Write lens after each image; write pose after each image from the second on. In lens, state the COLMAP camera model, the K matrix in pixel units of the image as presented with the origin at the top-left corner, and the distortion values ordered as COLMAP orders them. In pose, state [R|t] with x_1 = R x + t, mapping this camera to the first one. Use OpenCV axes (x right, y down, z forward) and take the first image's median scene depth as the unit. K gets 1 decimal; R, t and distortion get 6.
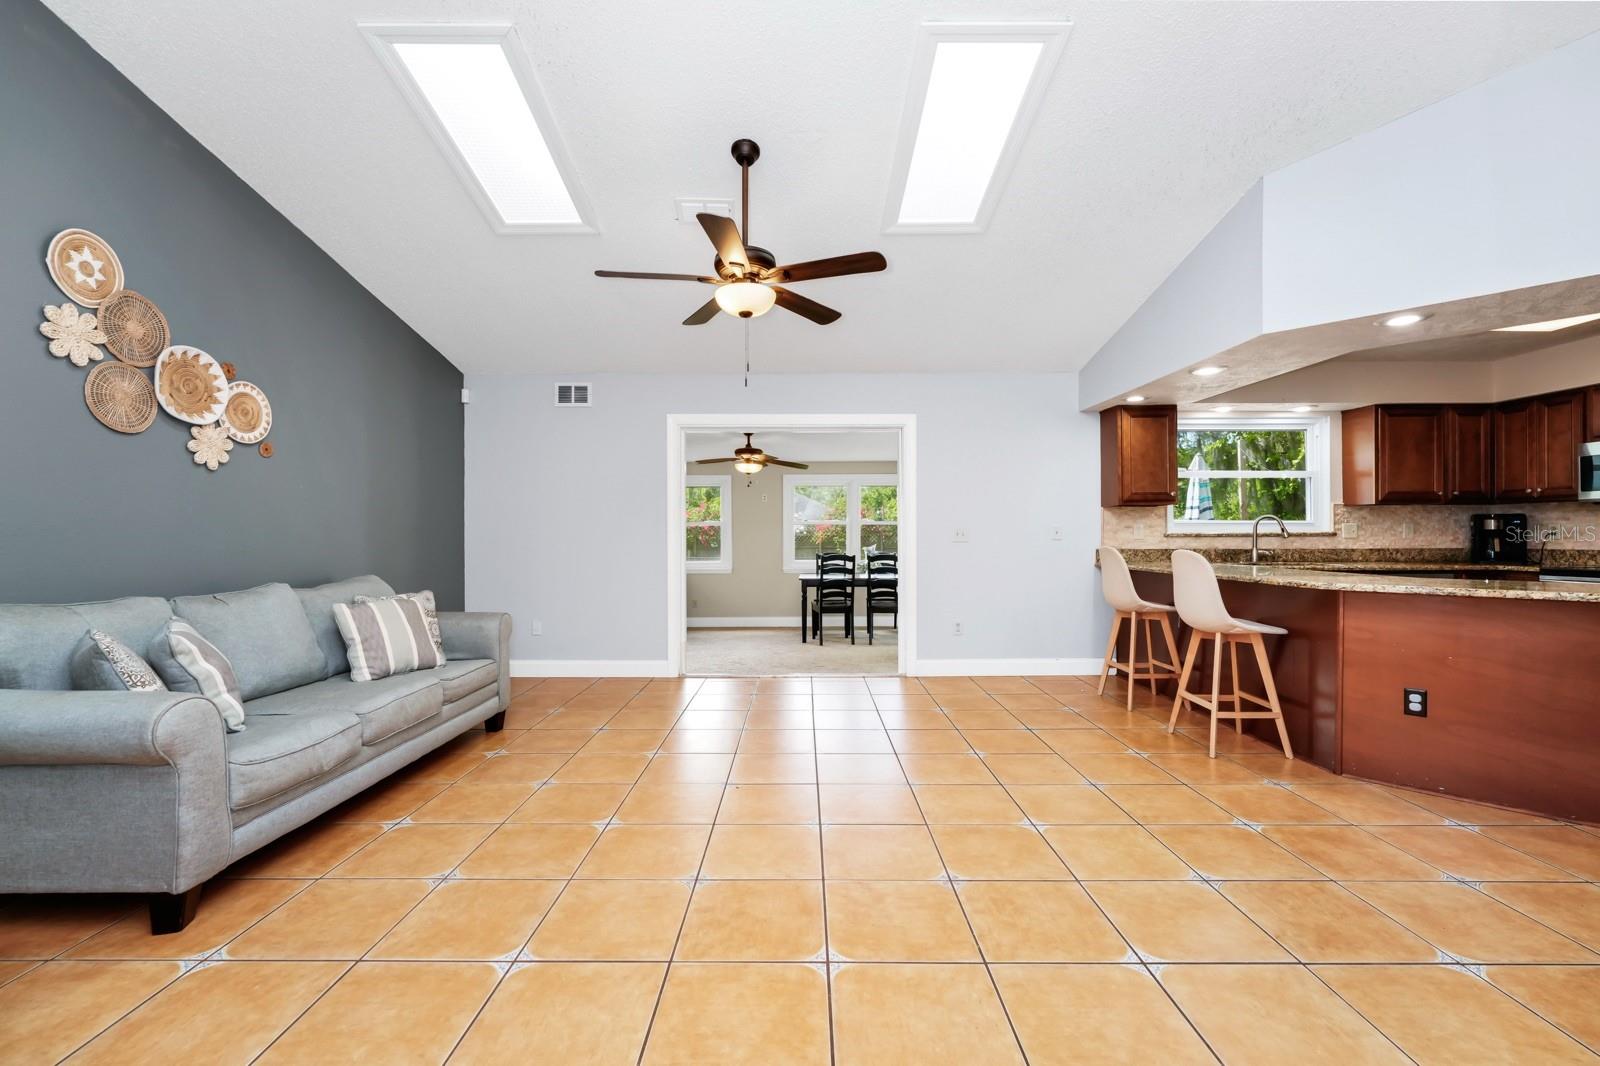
lens RADIAL K [[632.2, 0, 810.4], [0, 632.2, 536.0], [0, 0, 1]] dist [-0.011607, 0.000905]
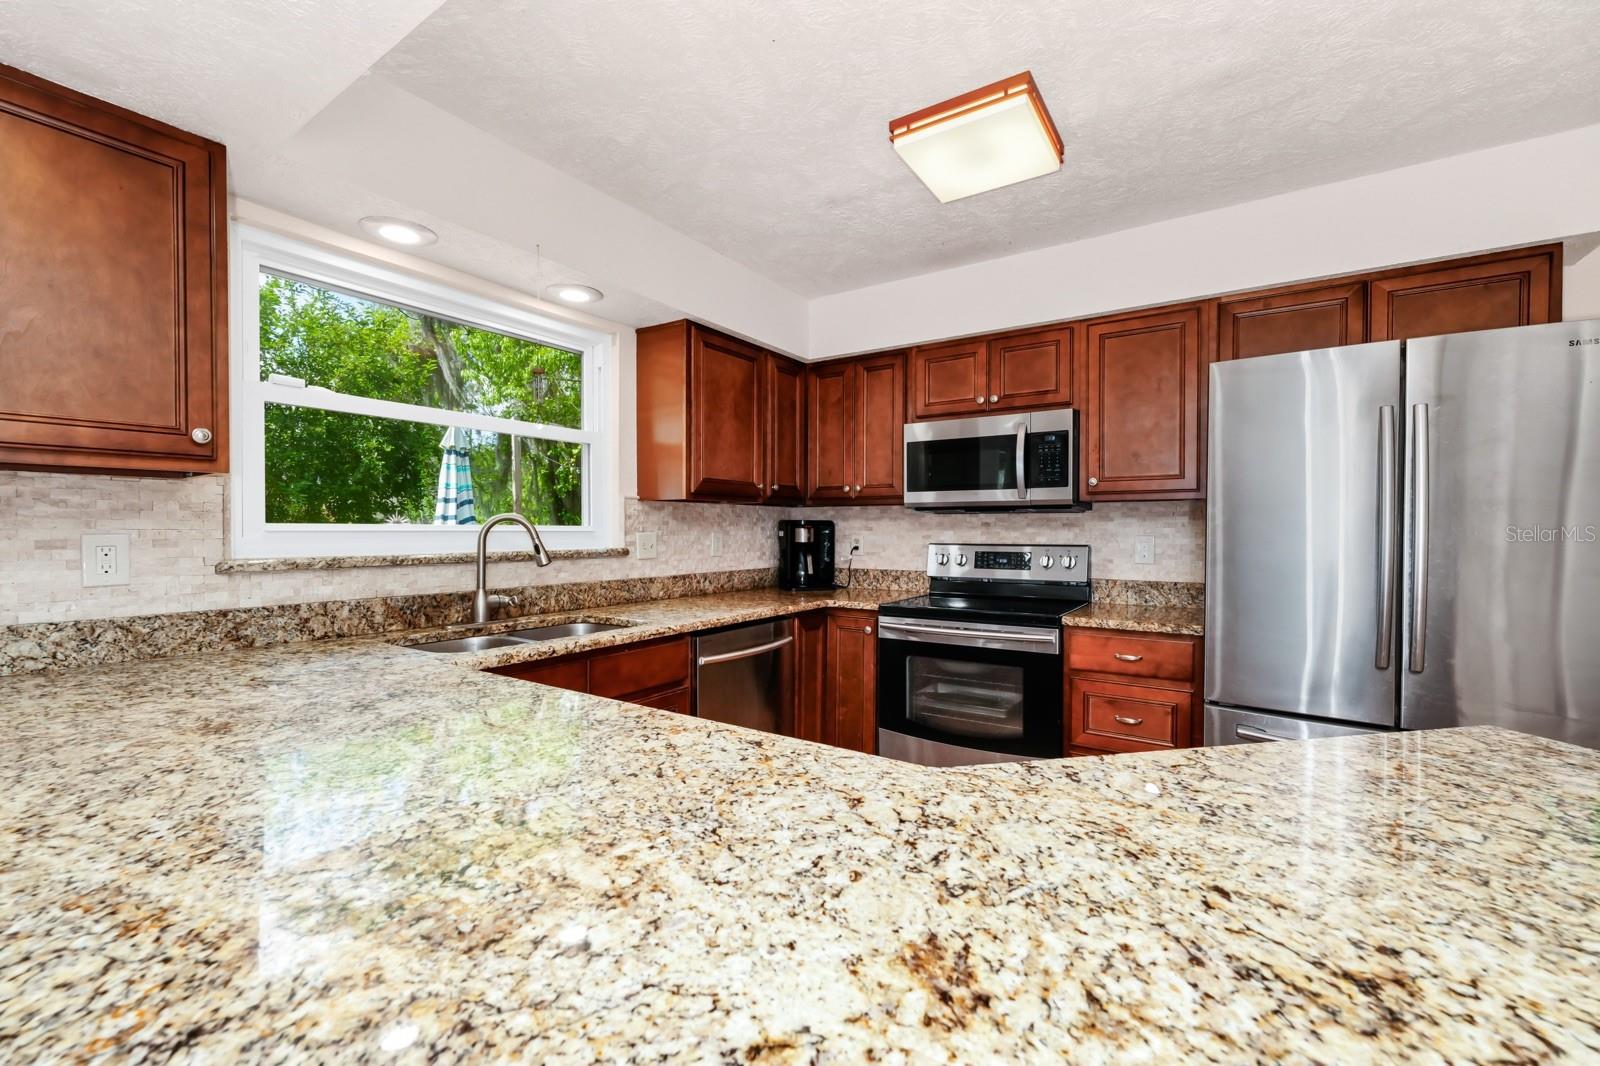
lens RADIAL K [[674.1, 0, 813.2], [0, 674.1, 536.9], [0, 0, 1]] dist [-0.005449, 0.000884]
pose [[0.543300, -0.002934, 0.839533, 0.540058], [-0.003656, 0.999976, 0.005860, -0.025066], [-0.839531, -0.006253, 0.543276, 0.680497]]
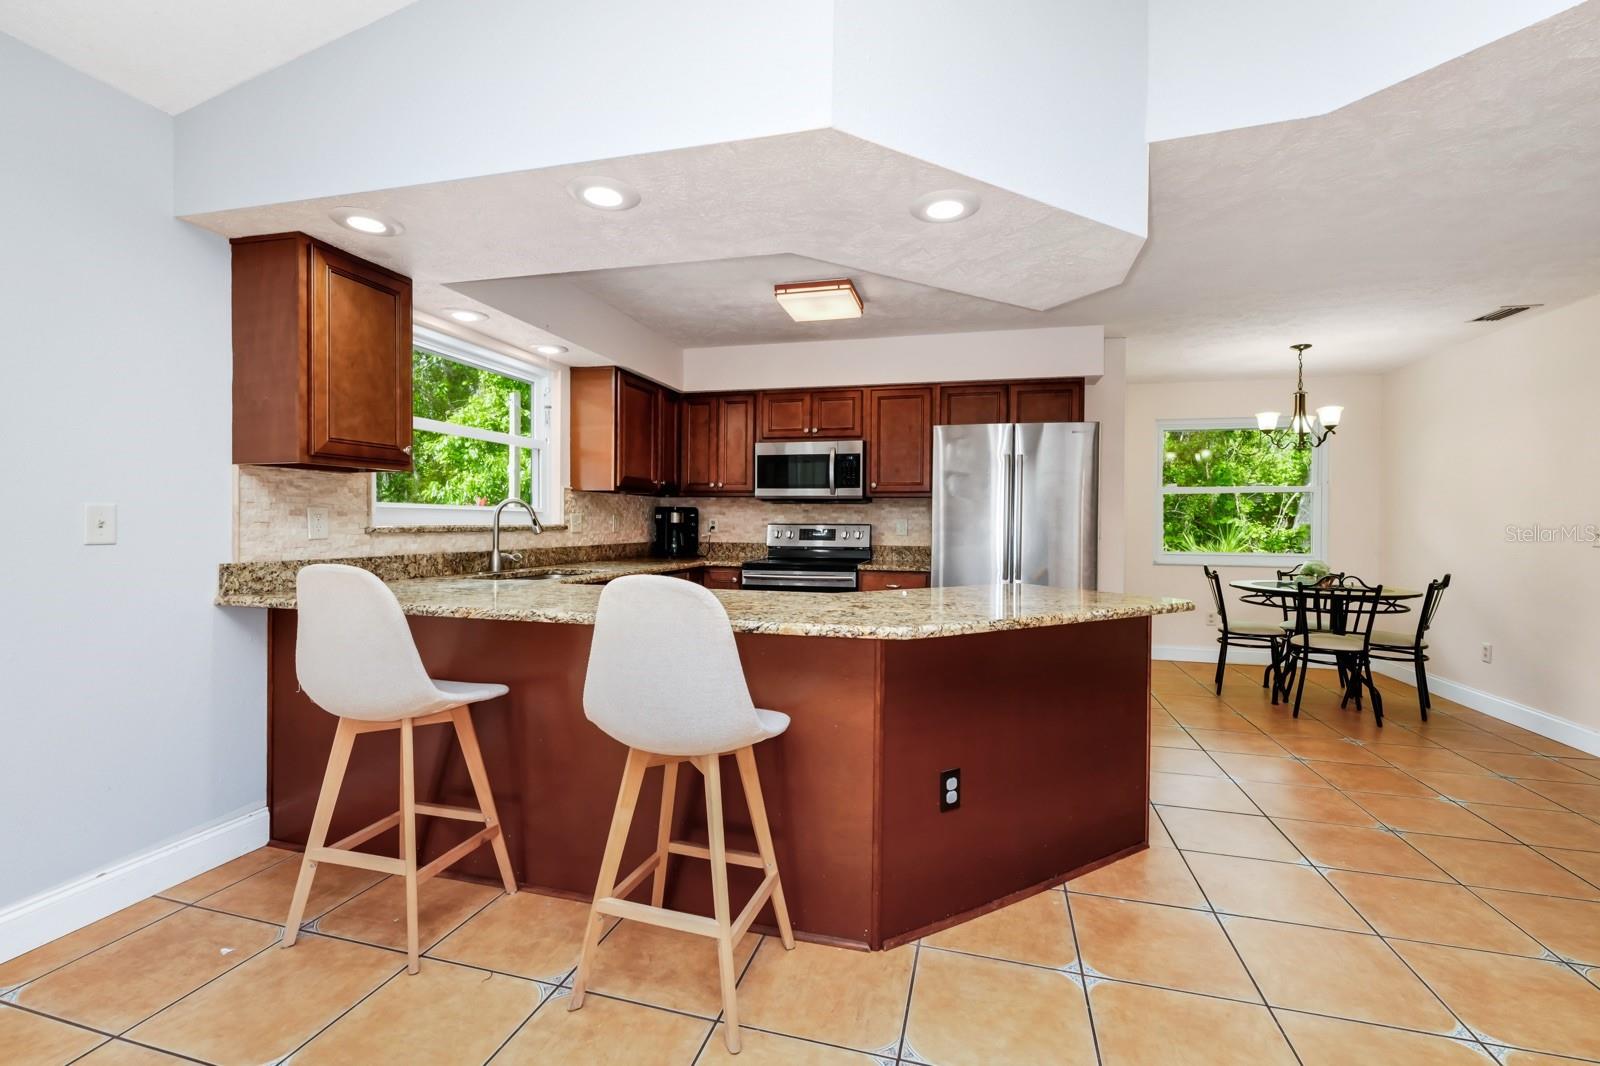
lens RADIAL K [[676.7, 0, 802.1], [0, 676.7, 526.7], [0, 0, 1]] dist [-0.001321, 0.000857]
pose [[0.260862, 0.000778, 0.965376, 0.150105], [-0.009067, 0.999958, 0.001644, -0.009620], [-0.965334, -0.009182, 0.260858, 0.634346]]
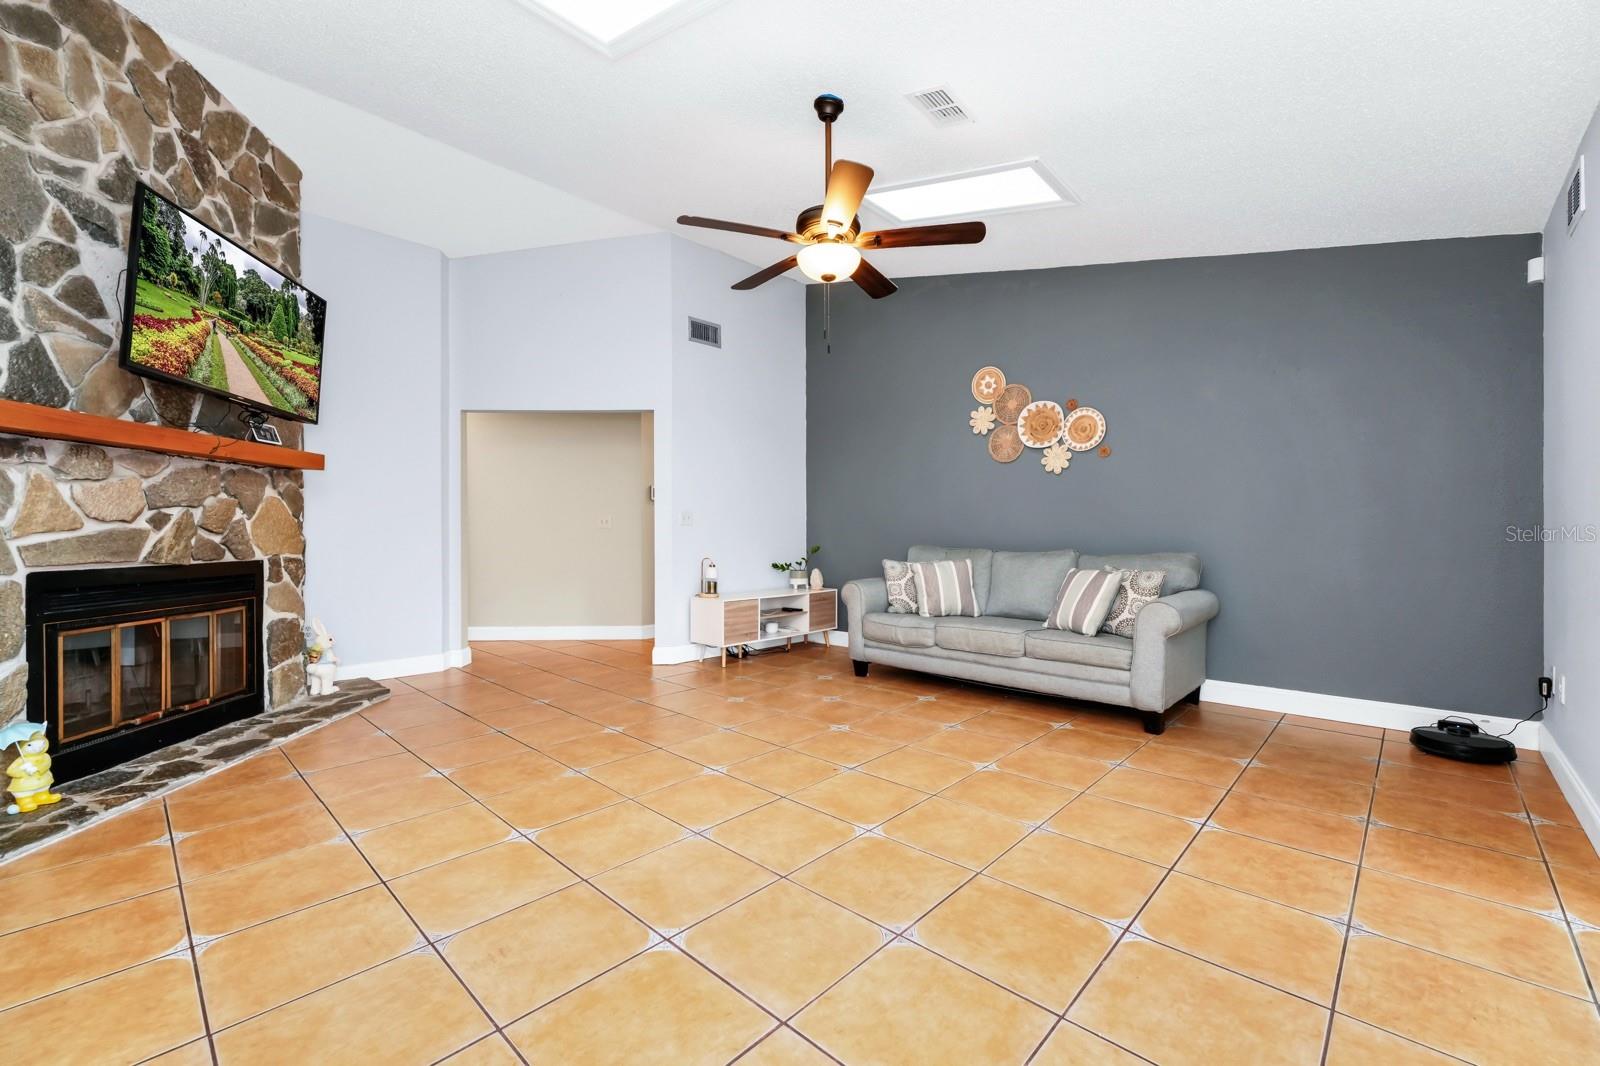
lens RADIAL K [[632.2, 0, 797.3], [0, 632.2, 538.7], [0, 0, 1]] dist [-0.011607, 0.000905]
pose [[-0.684531, 0.015150, -0.728826, 0.442660], [0.005686, 0.999865, 0.015444, 0.018570], [0.728962, 0.006428, -0.684524, 1.142013]]
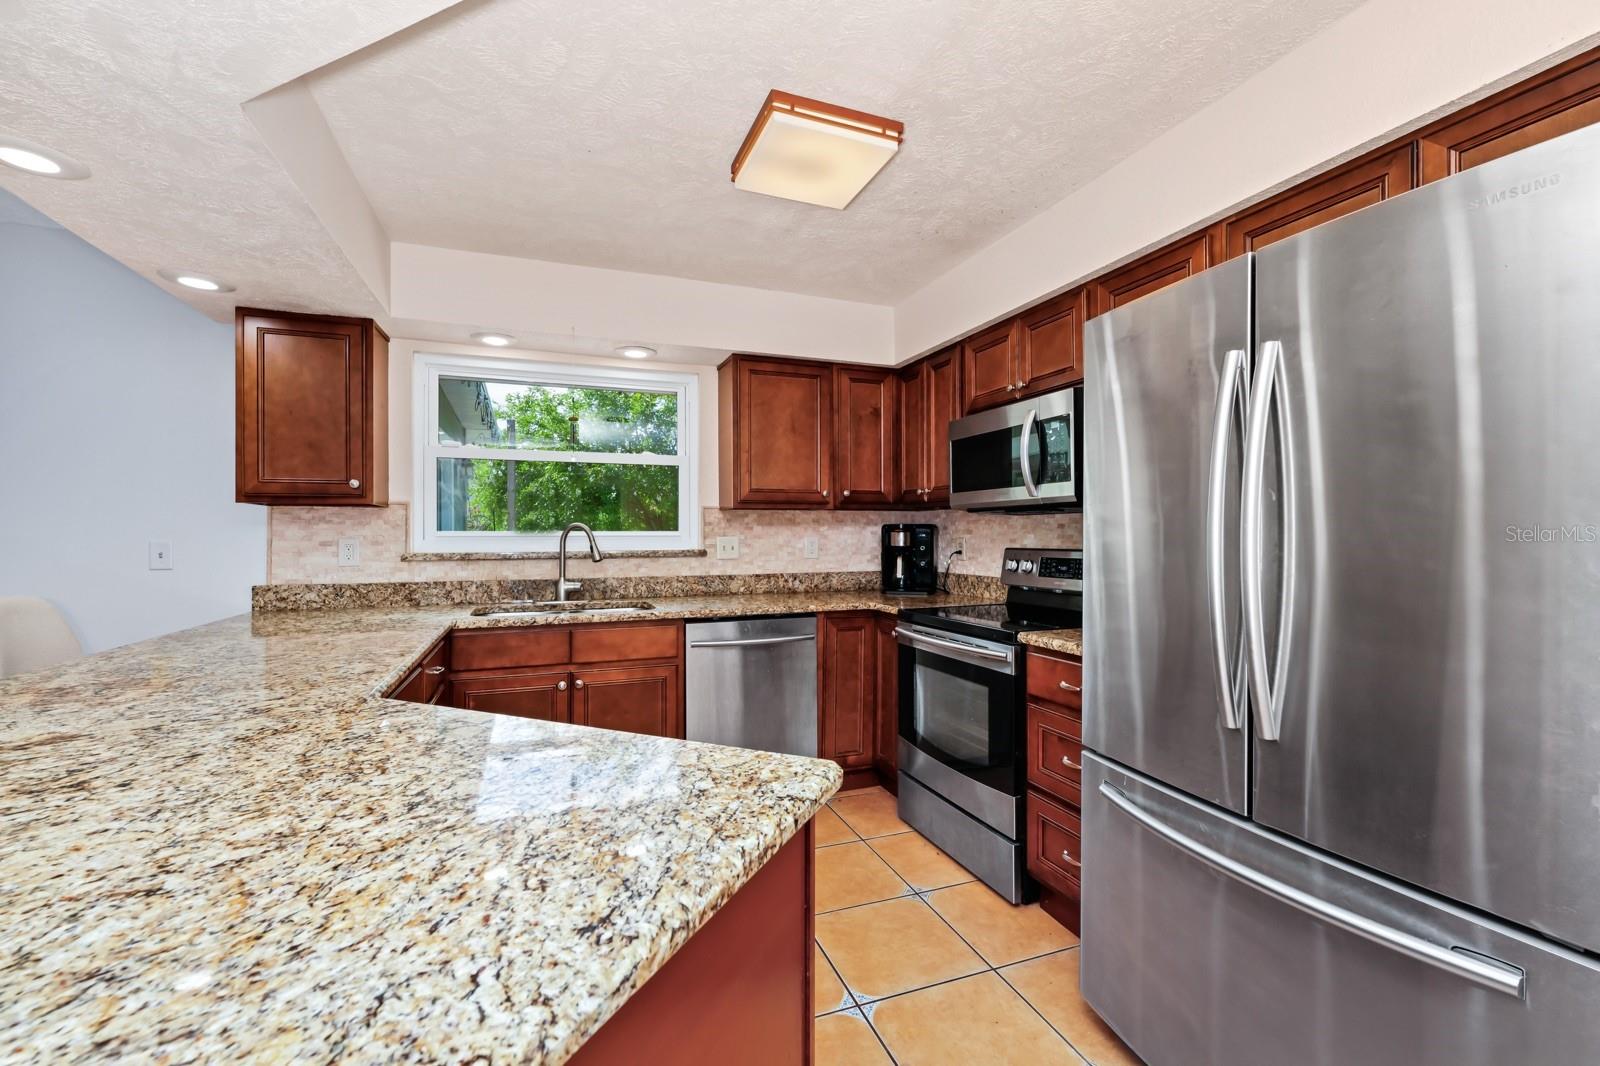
lens RADIAL K [[676.7, 0, 780.5], [0, 676.7, 529.2], [0, 0, 1]] dist [-0.001321, 0.000857]
pose [[0.932252, 0.004890, 0.361776, 0.813898], [-0.000958, 0.999939, -0.011048, -0.024928], [-0.361807, 0.009953, 0.932200, 0.390248]]
